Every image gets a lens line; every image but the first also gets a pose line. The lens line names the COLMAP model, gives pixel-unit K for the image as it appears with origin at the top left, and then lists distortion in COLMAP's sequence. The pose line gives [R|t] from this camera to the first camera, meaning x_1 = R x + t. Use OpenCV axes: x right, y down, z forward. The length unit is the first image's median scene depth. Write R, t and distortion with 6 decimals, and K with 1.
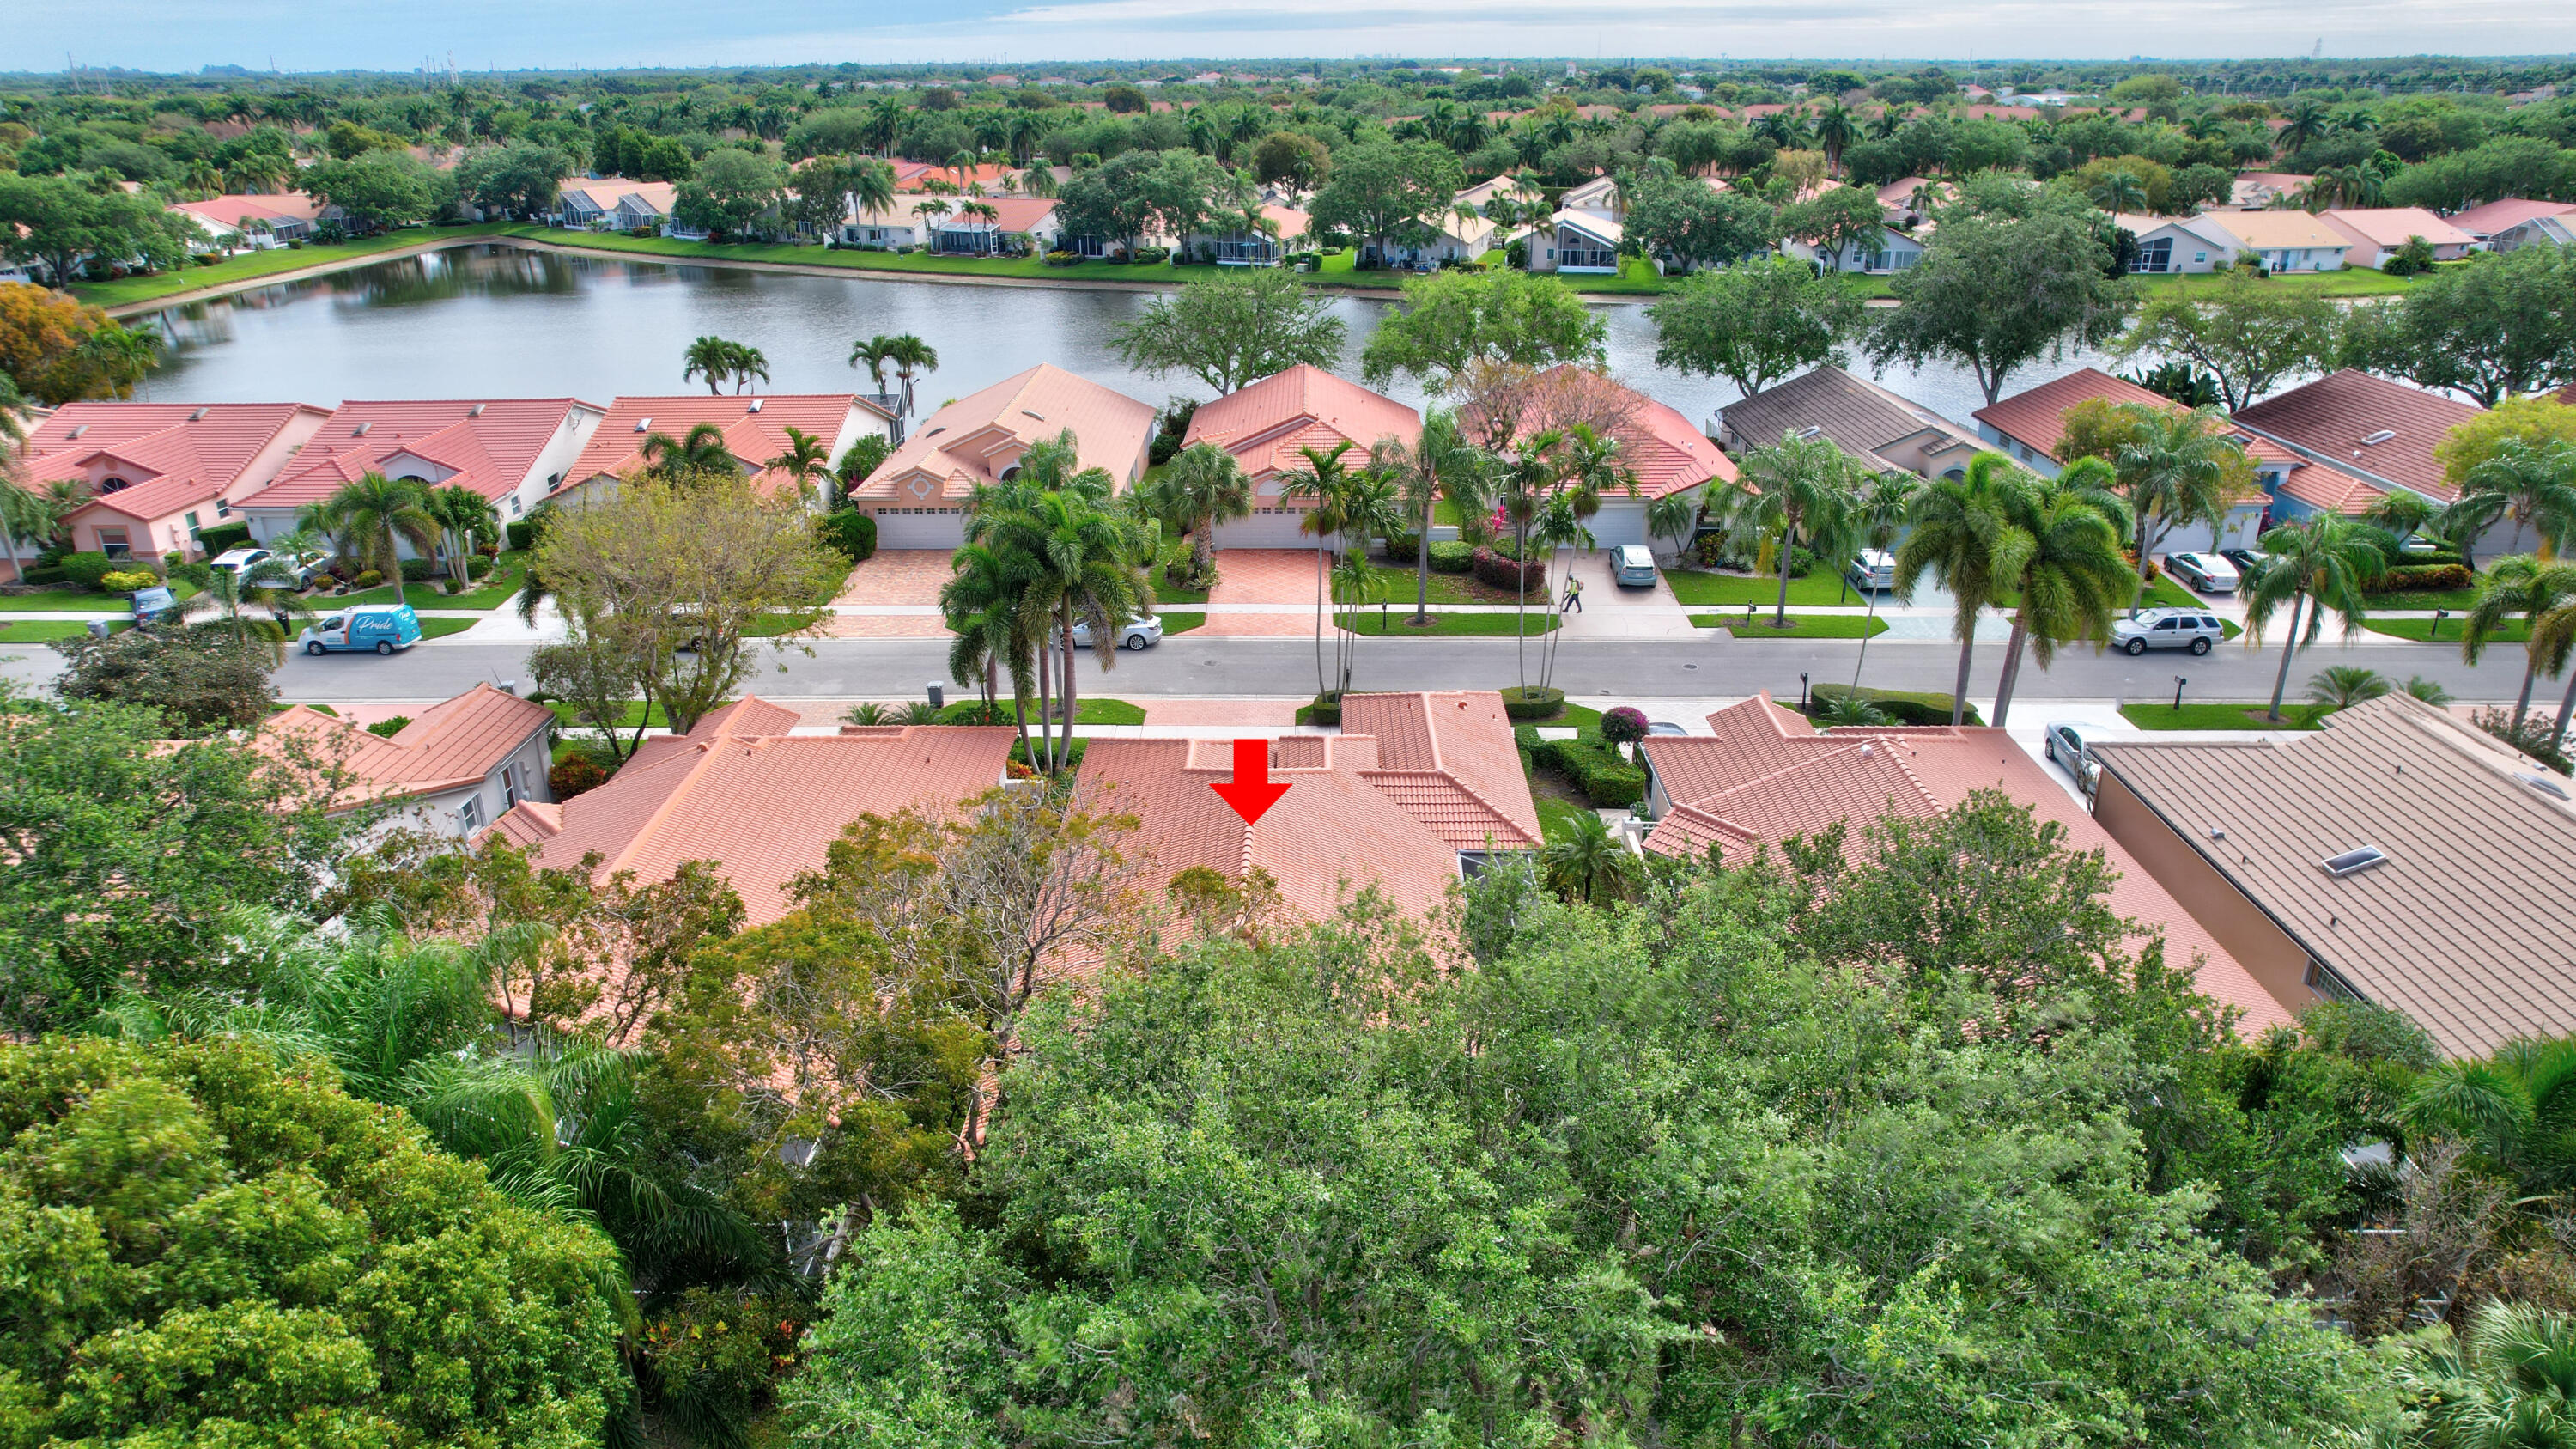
lens RADIAL K [[1647.5, 0, 1284.9], [0, 1647.5, 726.9], [0, 0, 1]] dist [-0.085342, 0.081118]
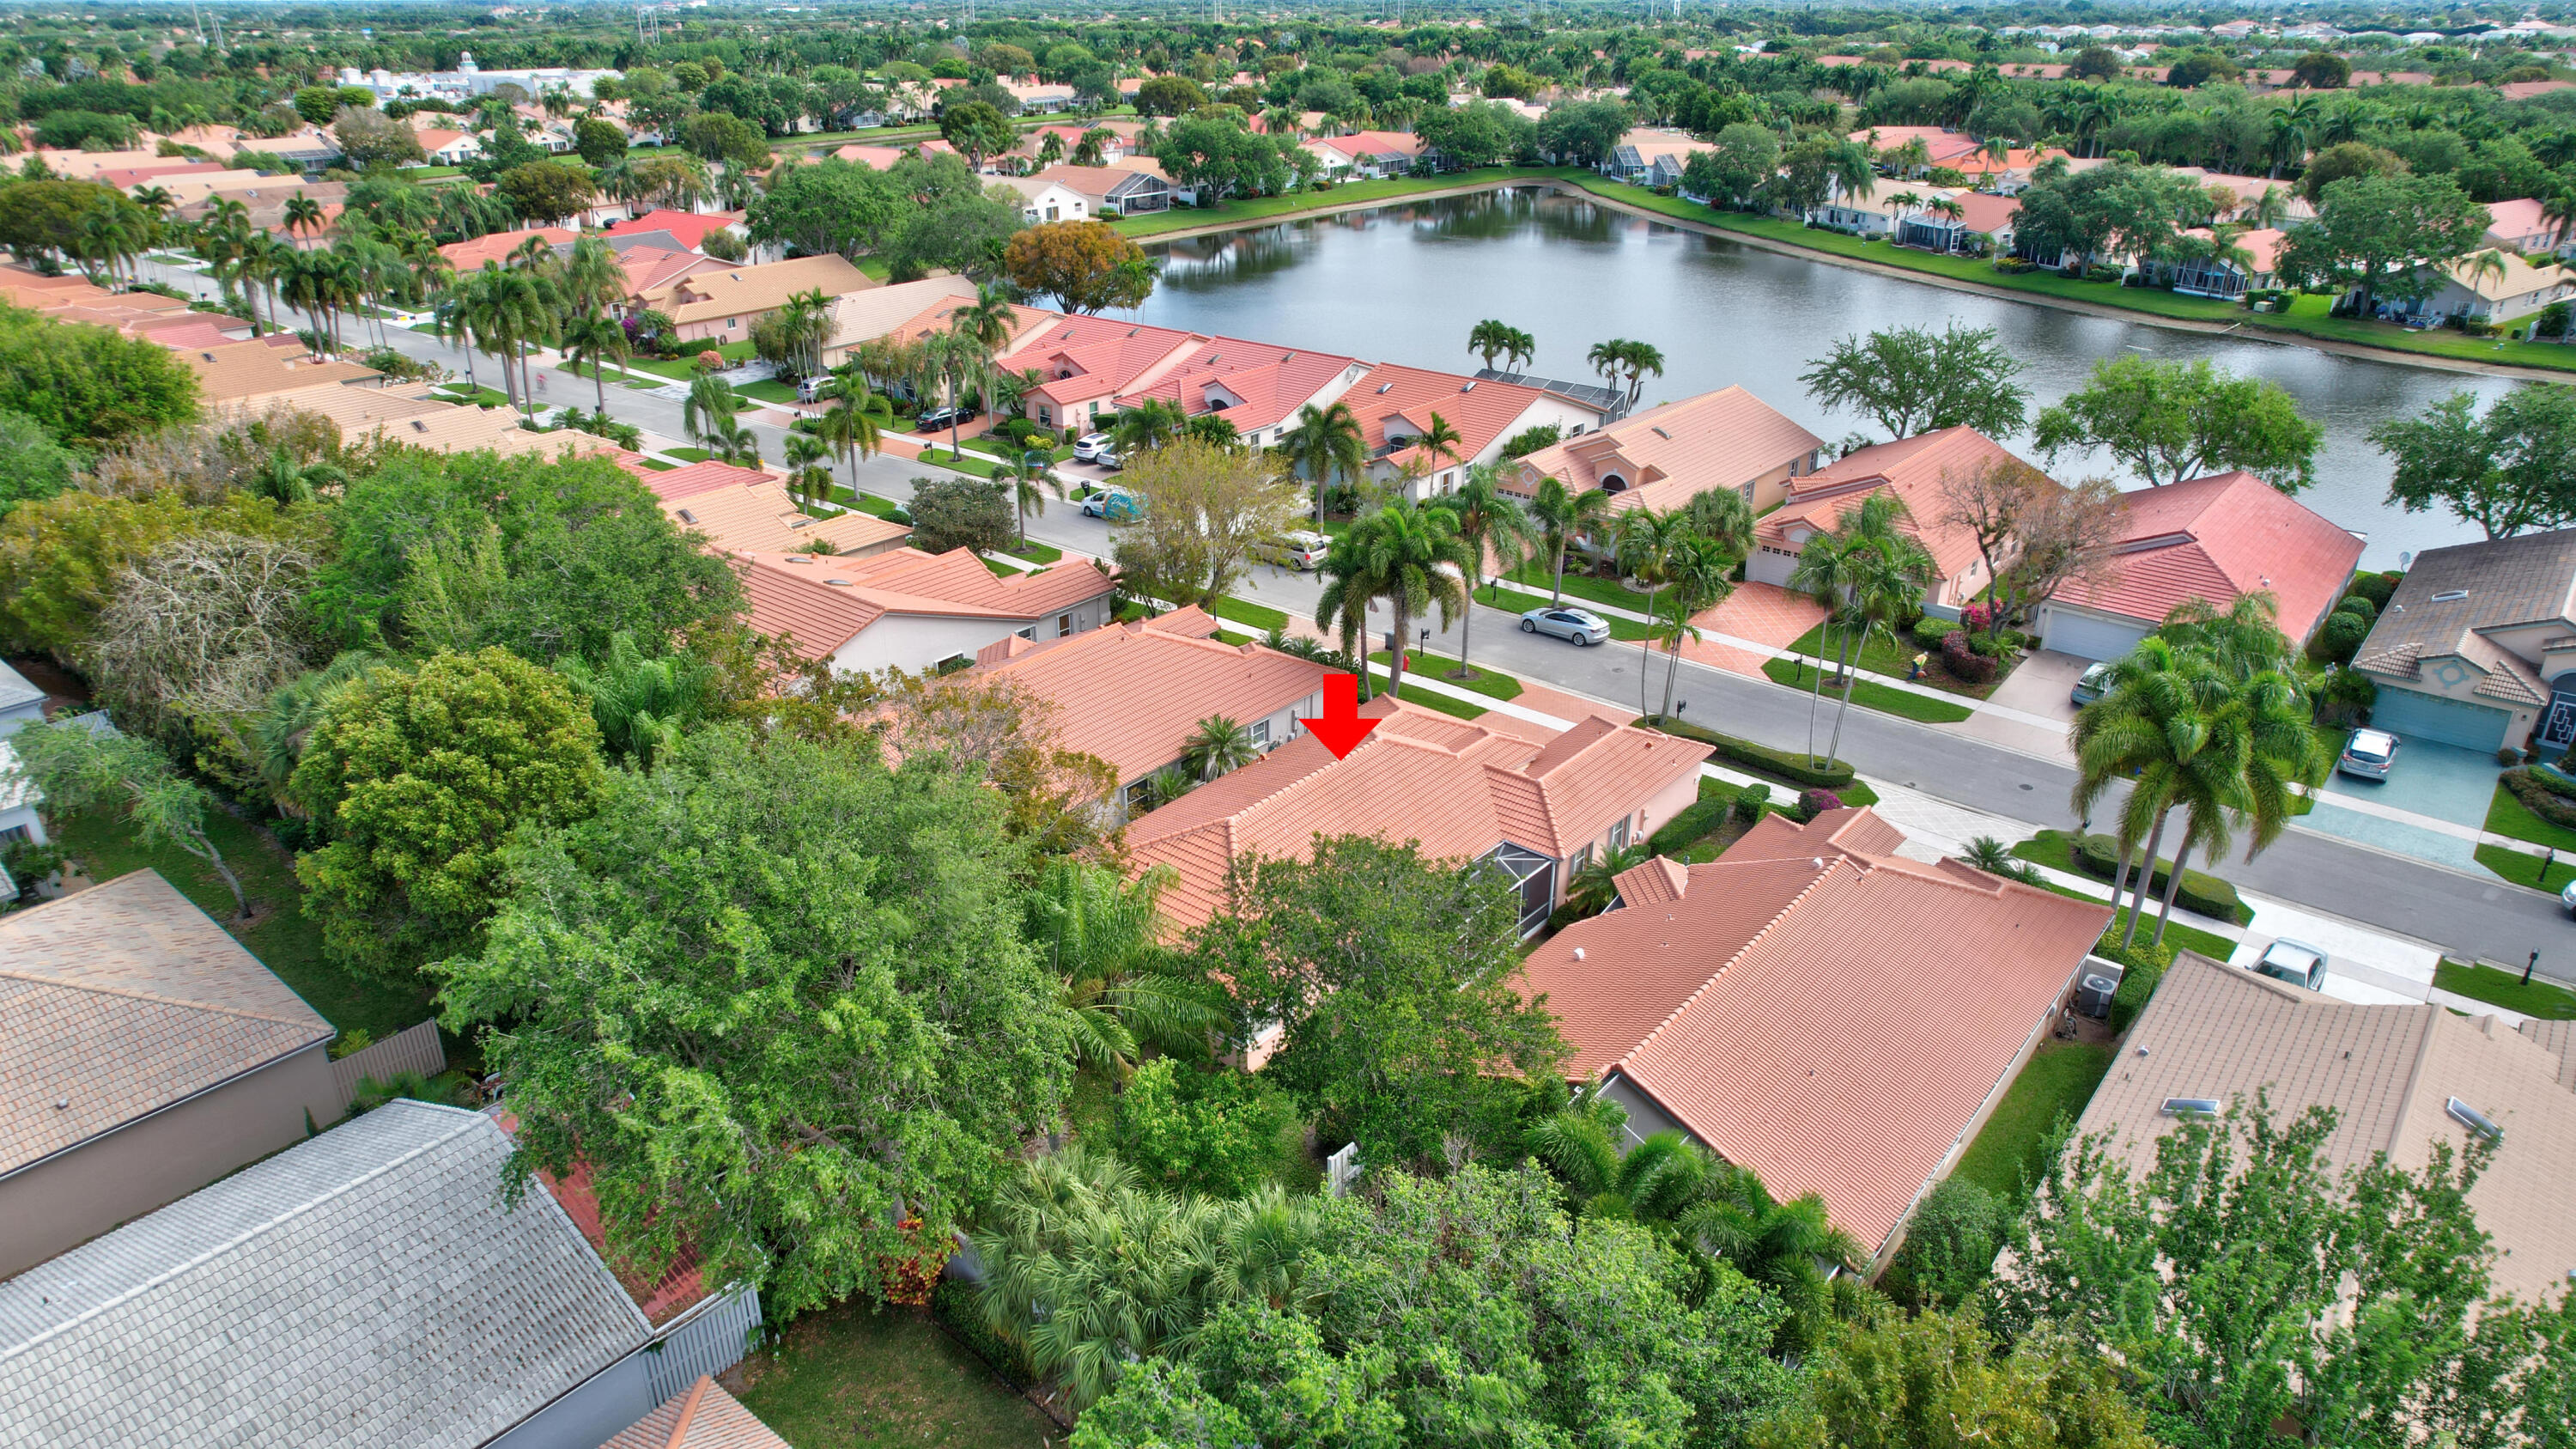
lens RADIAL K [[1643.8, 0, 1288.0], [0, 1643.8, 724.5], [0, 0, 1]] dist [-0.080265, 0.069807]
pose [[0.780295, 0.263240, -0.567314, 0.296268], [-0.241123, 0.963600, 0.115476, -0.052713], [0.577061, 0.046687, 0.815365, -0.069400]]
